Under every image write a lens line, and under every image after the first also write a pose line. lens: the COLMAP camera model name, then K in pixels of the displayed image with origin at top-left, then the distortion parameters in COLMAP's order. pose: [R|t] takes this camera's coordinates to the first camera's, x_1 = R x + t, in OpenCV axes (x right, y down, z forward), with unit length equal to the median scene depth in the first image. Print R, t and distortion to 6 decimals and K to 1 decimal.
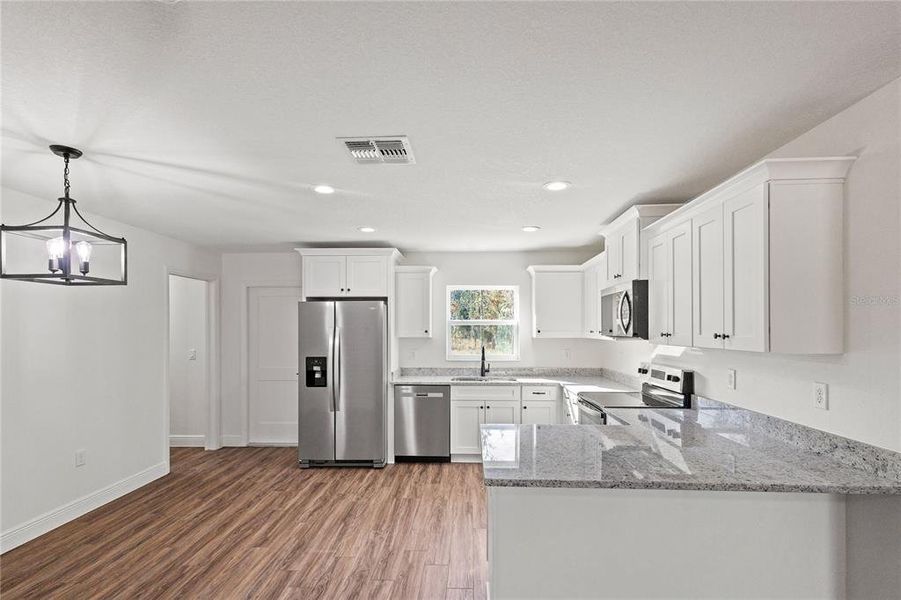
lens RADIAL K [[426.9, 0, 455.0], [0, 426.9, 338.5], [0, 0, 1]] dist [0.011073, 0.000034]
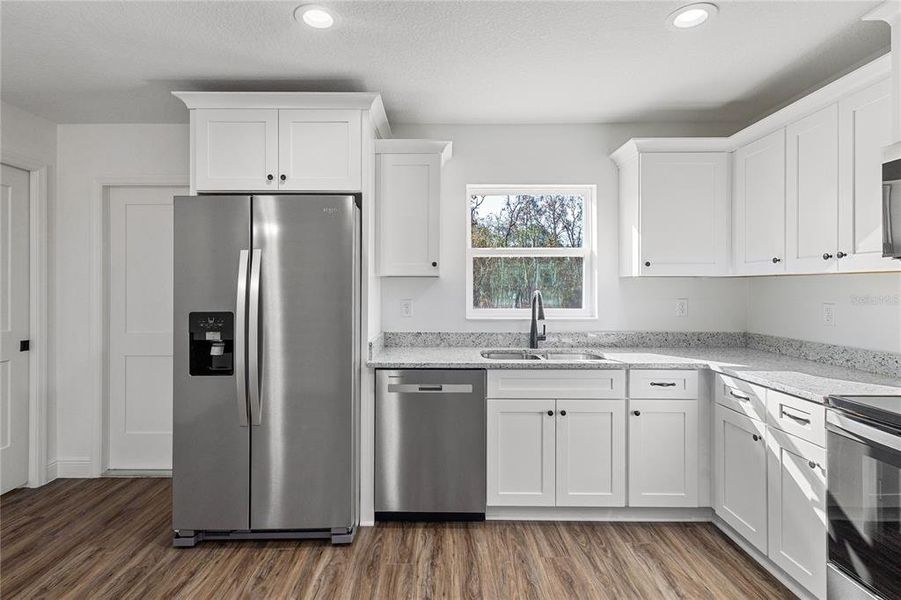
lens RADIAL K [[444.7, 0, 436.8], [0, 444.7, 288.9], [0, 0, 1]] dist [0.010343, 0.000328]
pose [[0.999715, -0.000126, 0.023889, -0.082182], [0.000511, 0.999870, -0.016120, 0.024354], [-0.023883, 0.016127, 0.999585, 0.479569]]
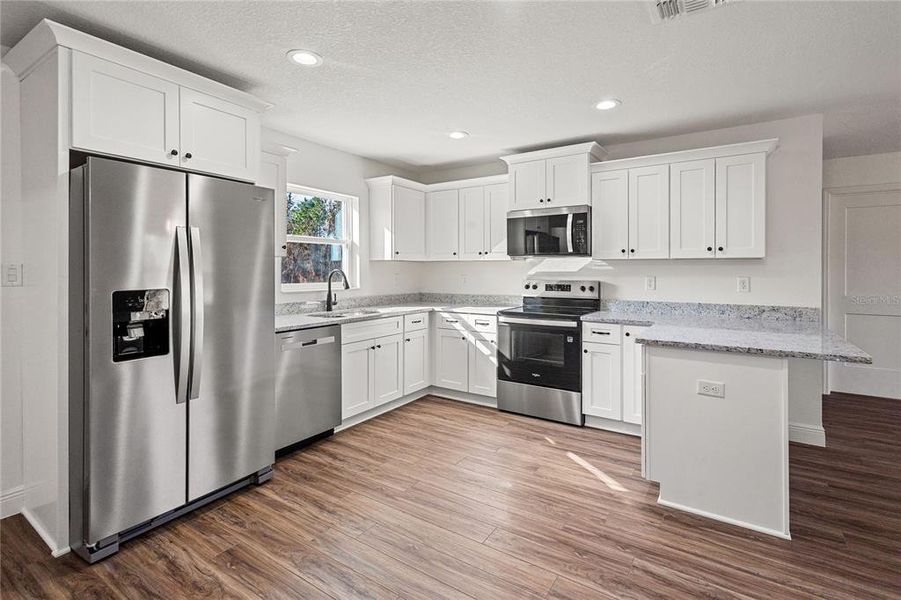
lens RADIAL K [[425.5, 0, 454.0], [0, 425.5, 272.8], [0, 0, 1]] dist [0.001400, 0.000009]
pose [[0.514131, -0.006181, 0.857689, -0.520381], [0.015530, 0.999877, -0.002103, 0.029608], [-0.857571, 0.014401, 0.514164, 0.476582]]
